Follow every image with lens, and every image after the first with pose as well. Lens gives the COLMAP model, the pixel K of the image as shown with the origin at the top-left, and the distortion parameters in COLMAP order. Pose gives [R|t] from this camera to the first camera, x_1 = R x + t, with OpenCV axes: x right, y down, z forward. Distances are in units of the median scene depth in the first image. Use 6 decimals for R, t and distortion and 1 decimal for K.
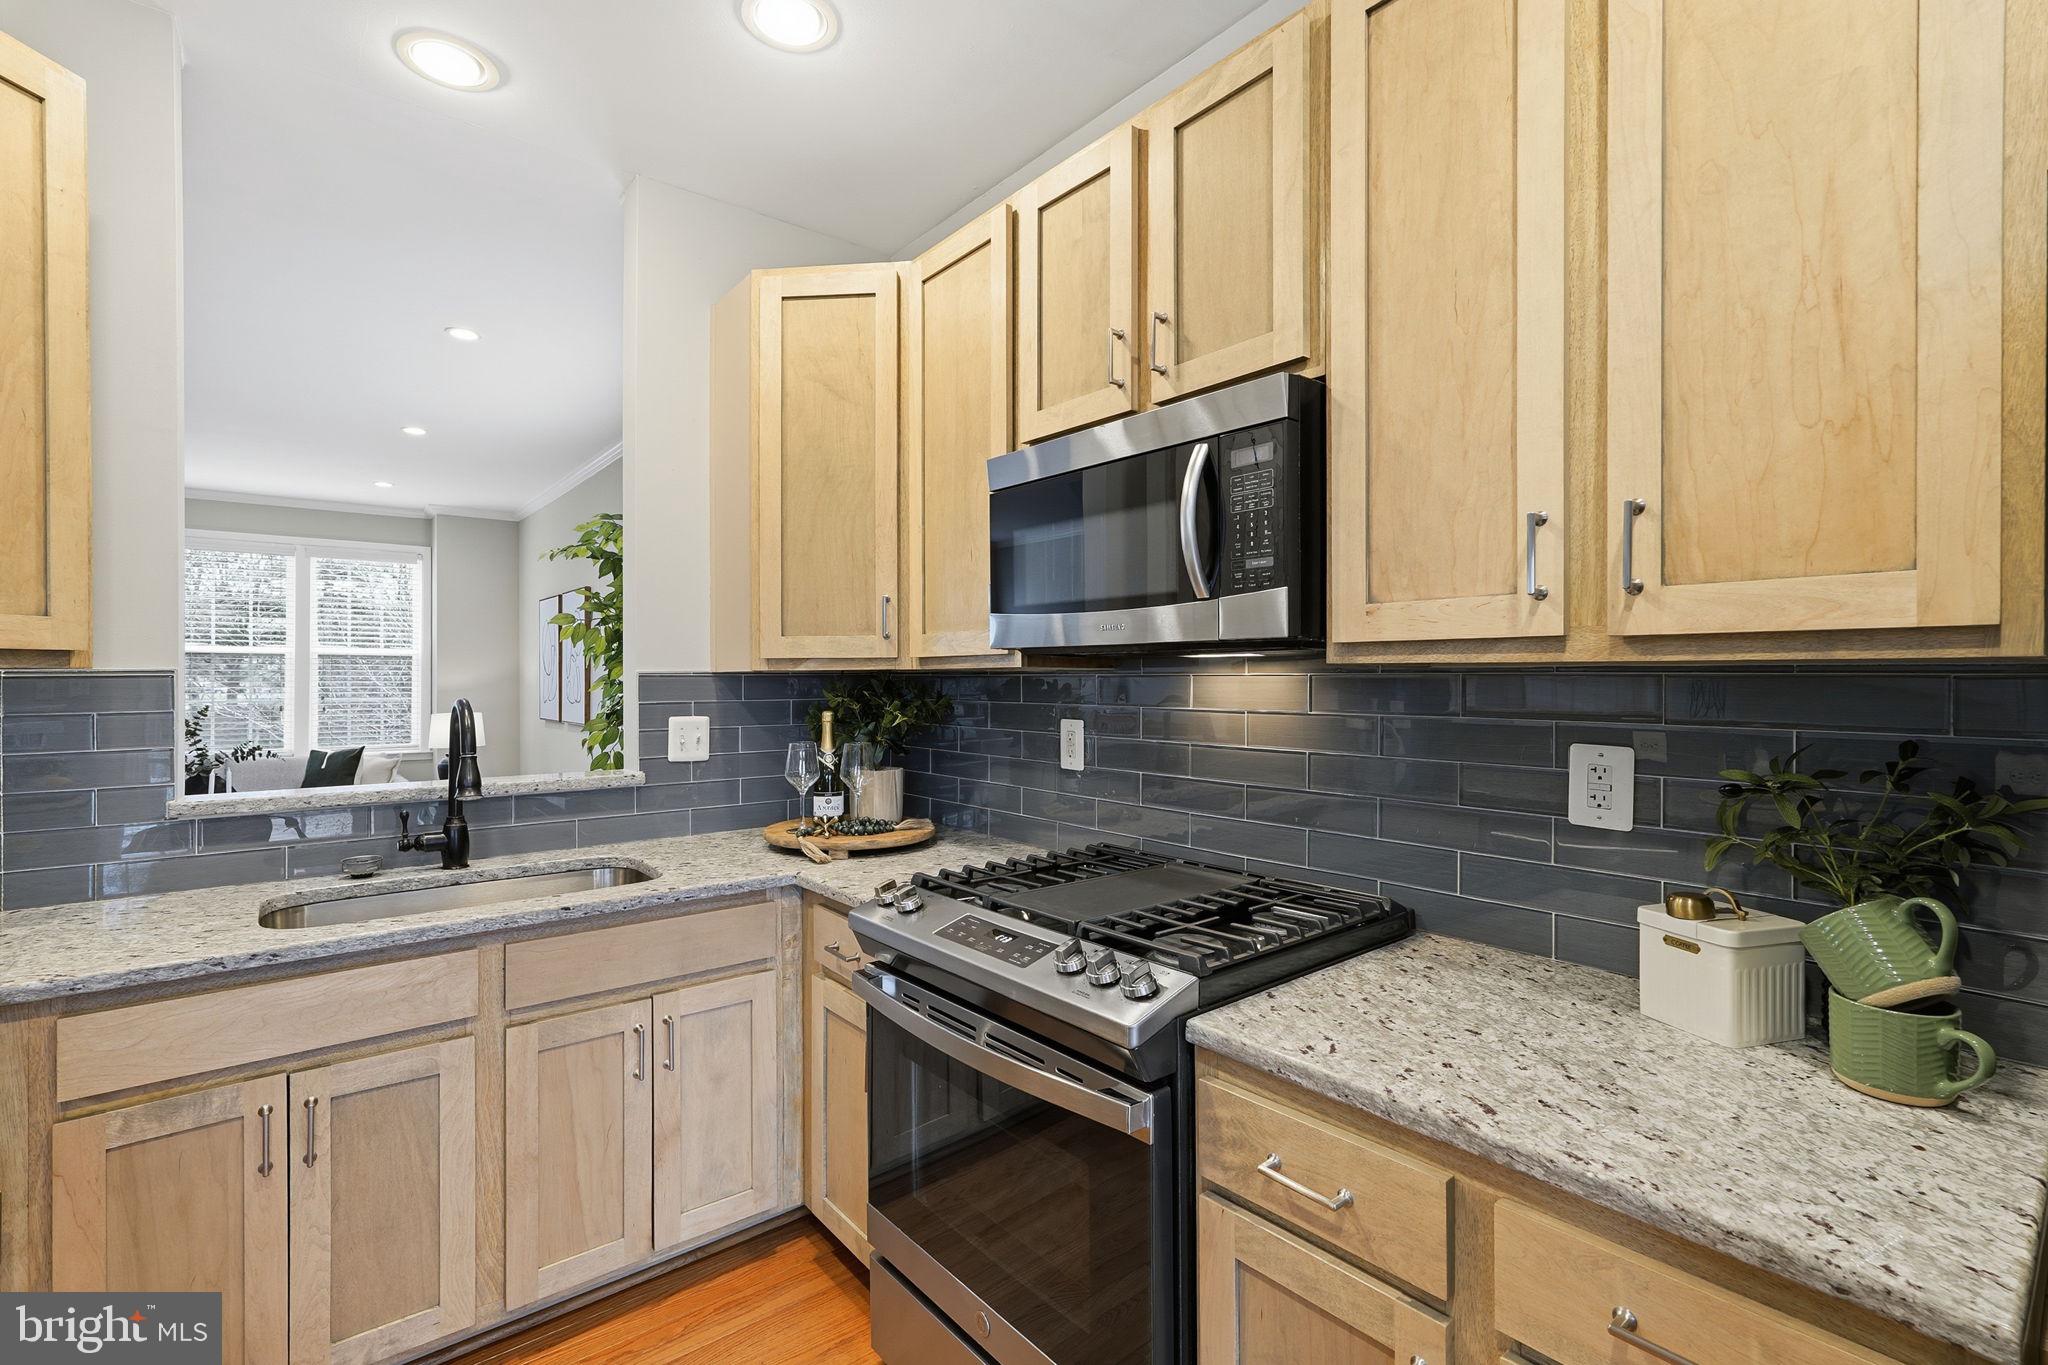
lens RADIAL K [[924.5, 0, 1032.1], [0, 924.5, 675.0], [0, 0, 1]] dist [-0.011033, 0.005556]
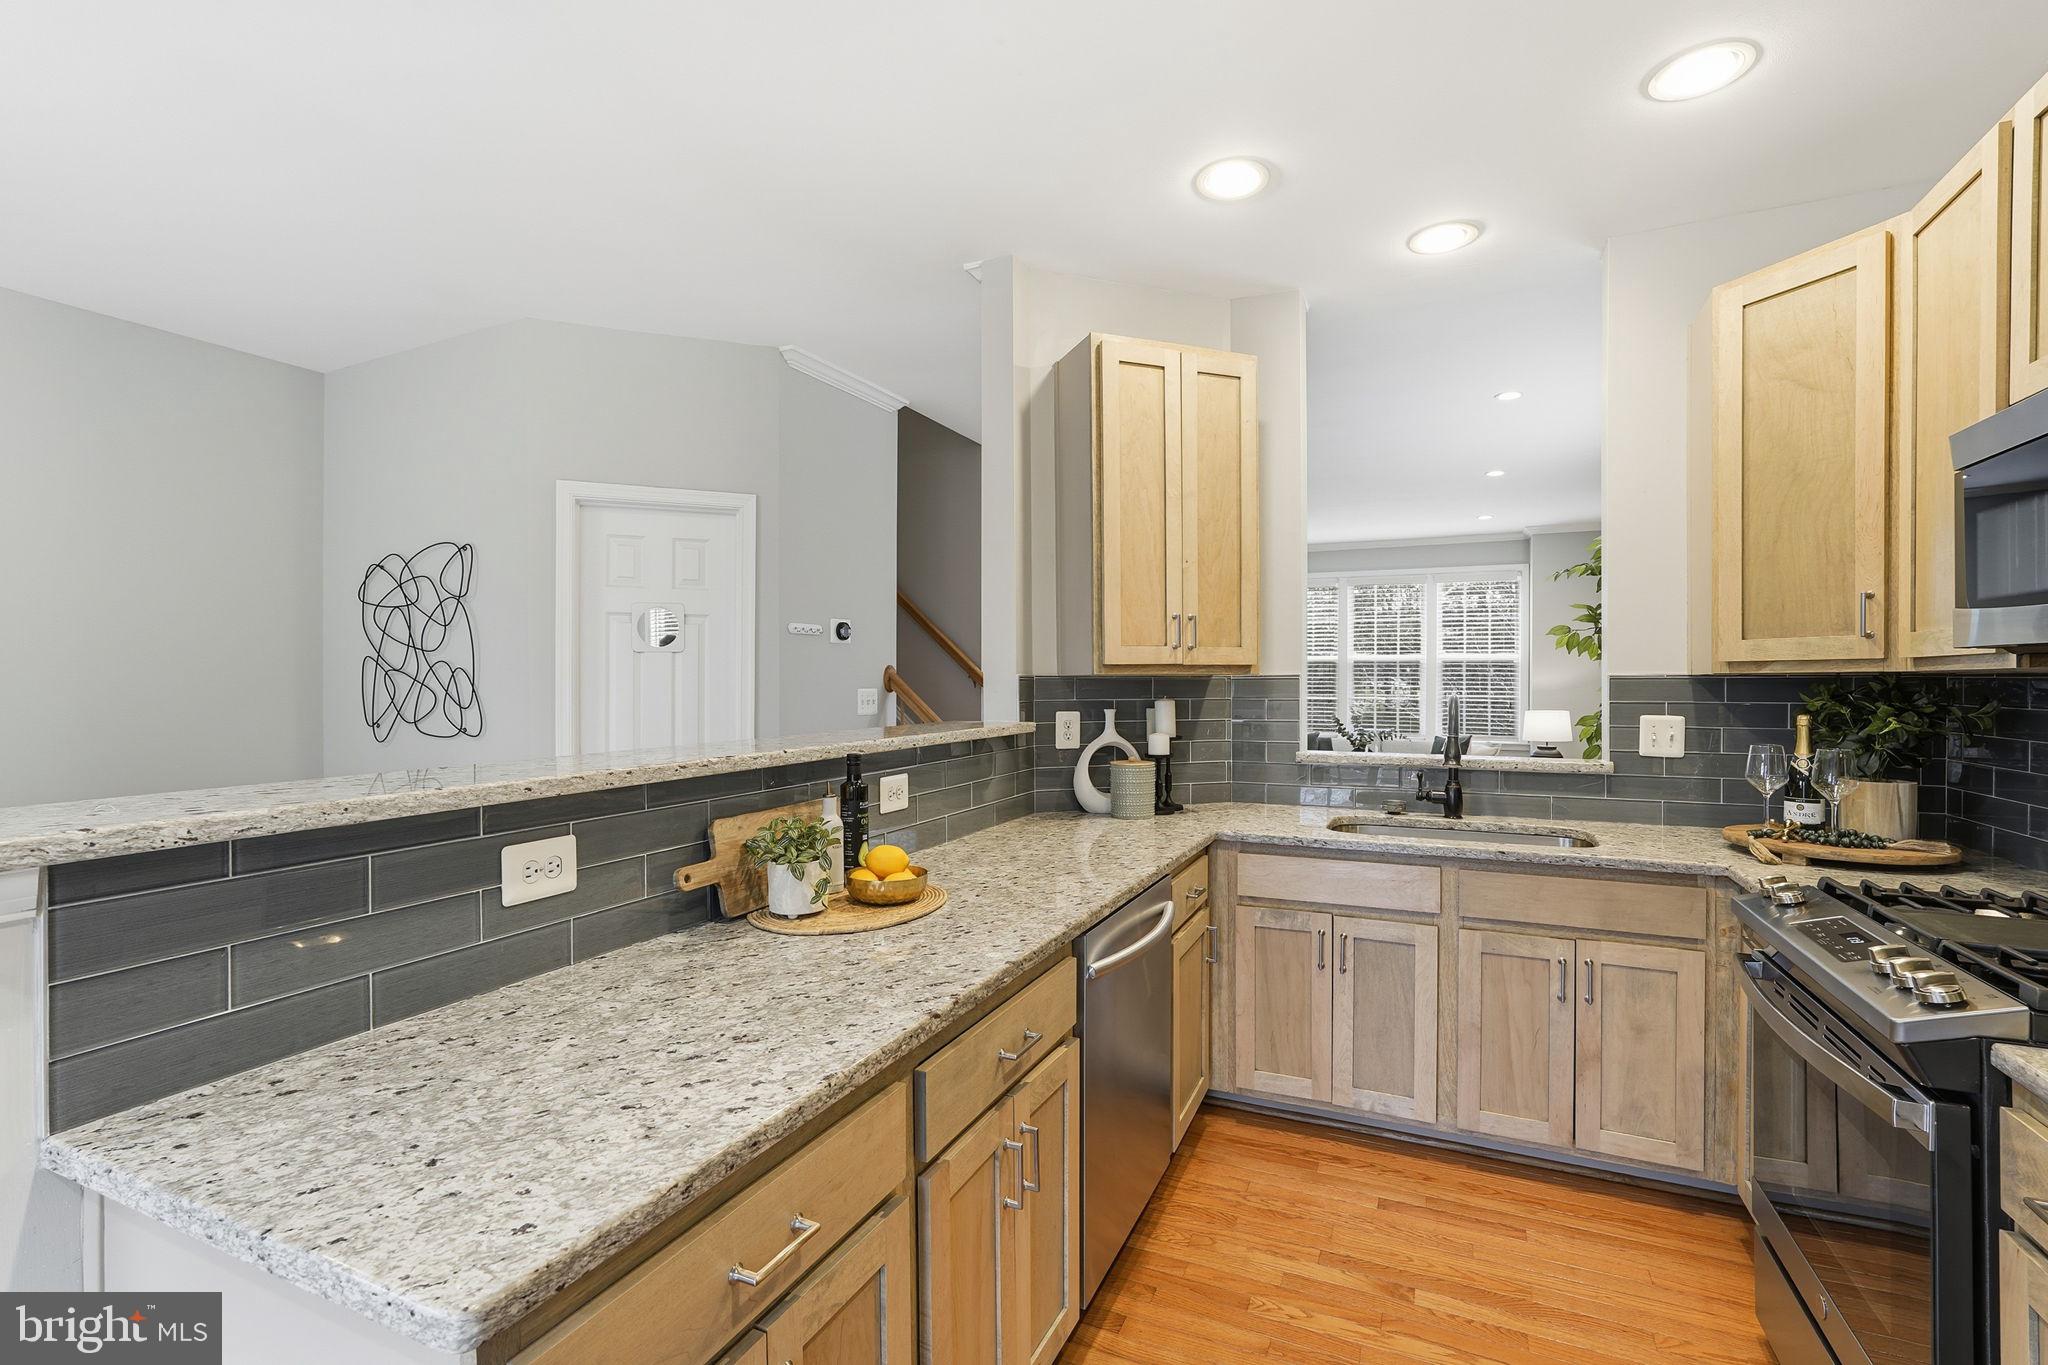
lens RADIAL K [[924.5, 0, 1020.5], [0, 924.5, 685.7], [0, 0, 1]] dist [-0.011033, 0.005556]
pose [[0.431280, 0.007099, -0.902190, 0.370377], [0.002175, 0.999958, 0.008908, -0.002184], [0.902215, -0.005805, 0.431246, -0.192610]]
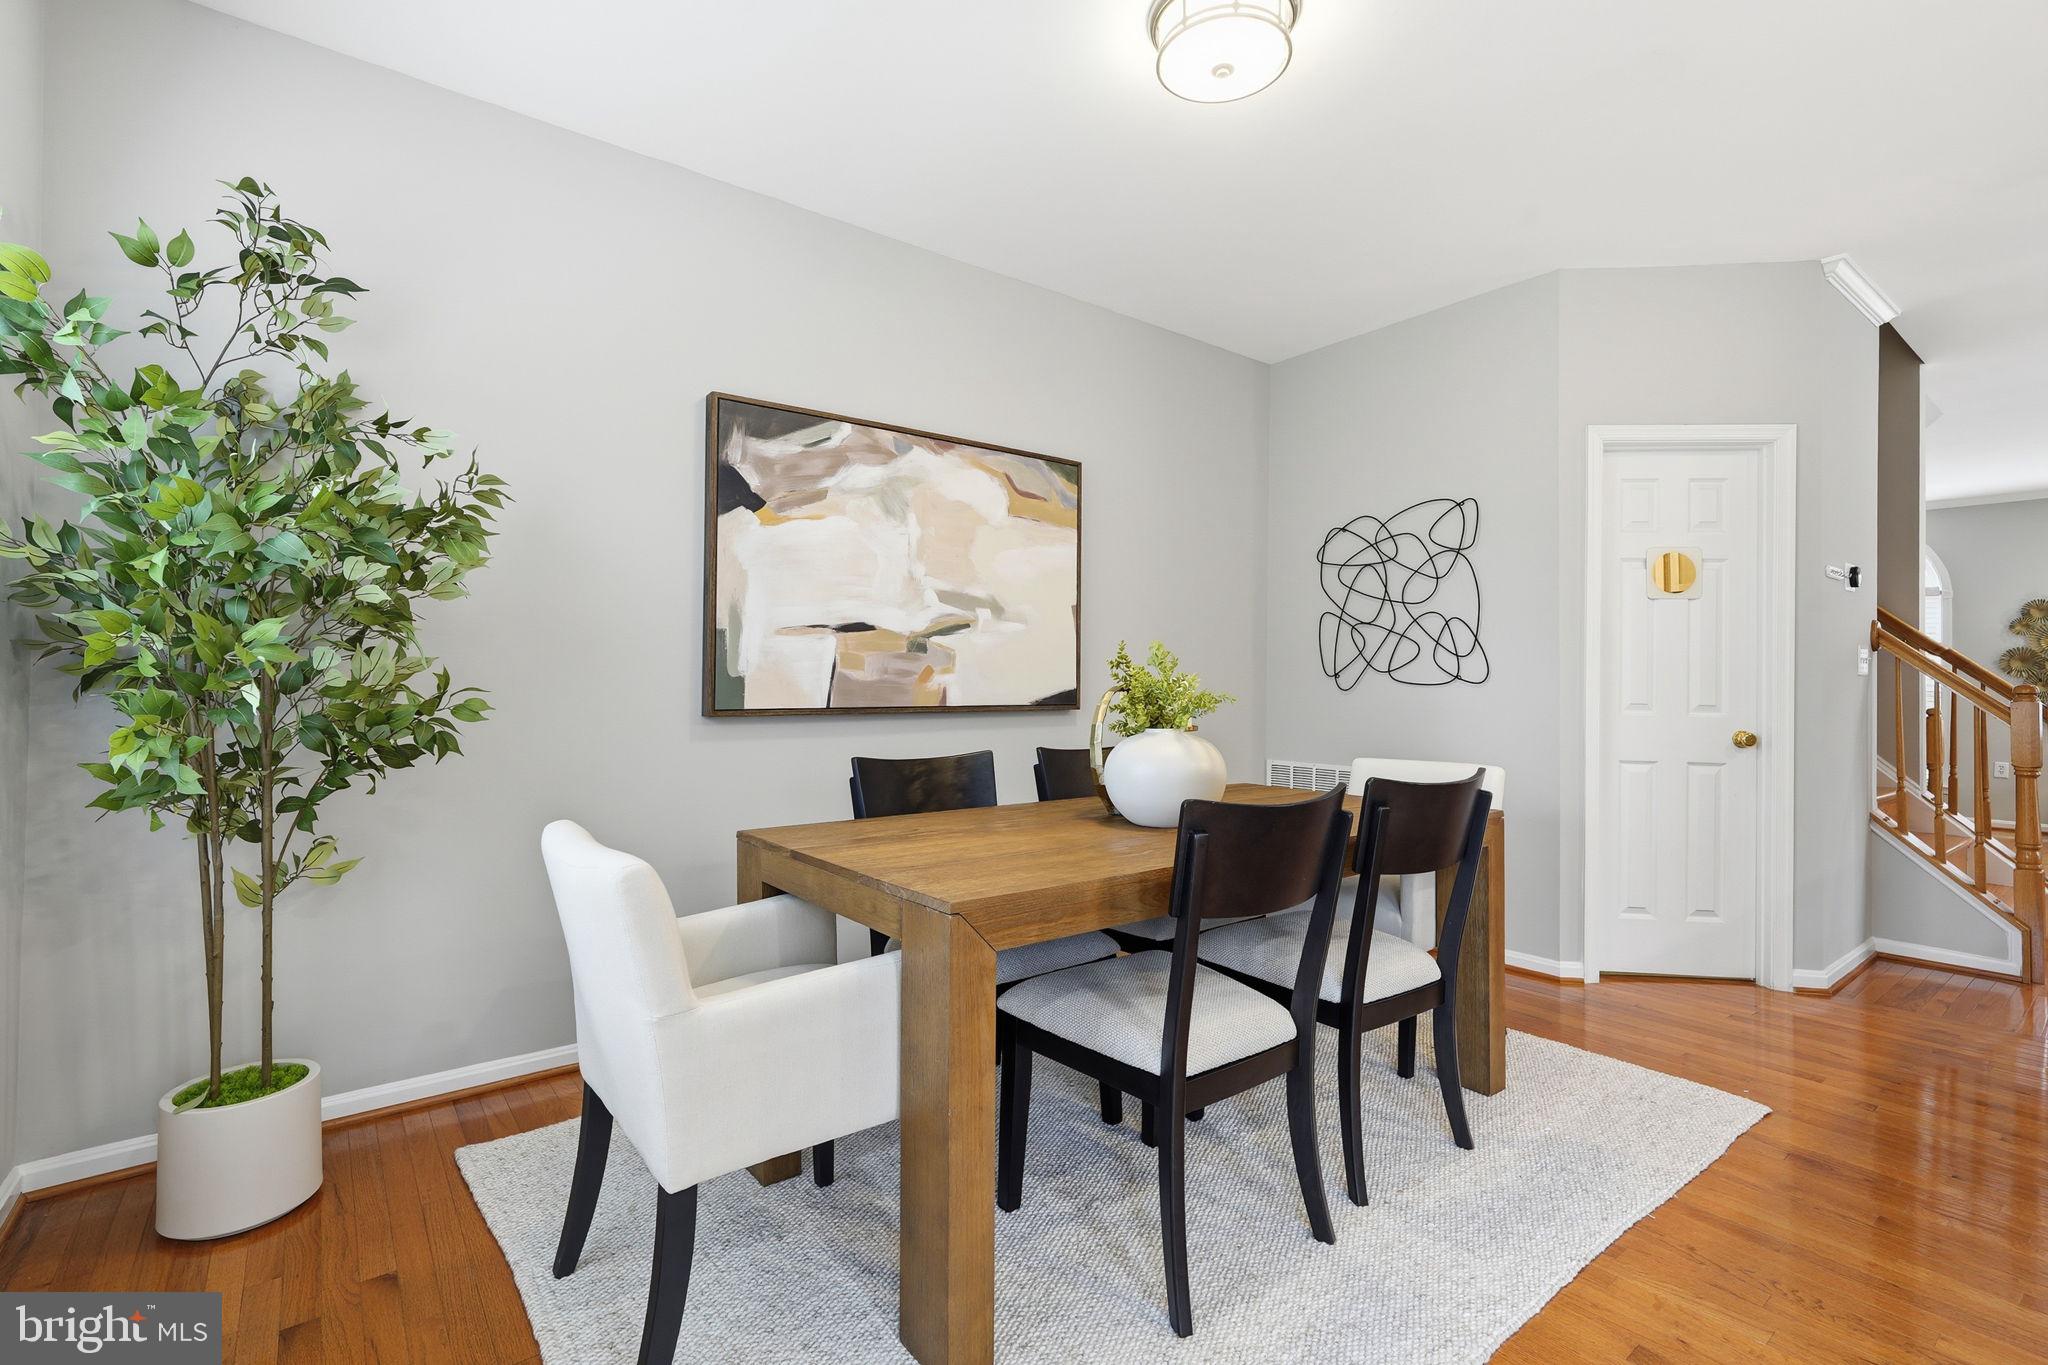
lens RADIAL K [[924.5, 0, 1019.4], [0, 924.5, 666.2], [0, 0, 1]] dist [-0.011033, 0.005556]
pose [[-0.042819, -0.014976, -0.998971, 0.182762], [-0.012075, 0.999822, -0.014471, 0.116083], [0.999010, 0.011443, -0.042992, -1.239433]]
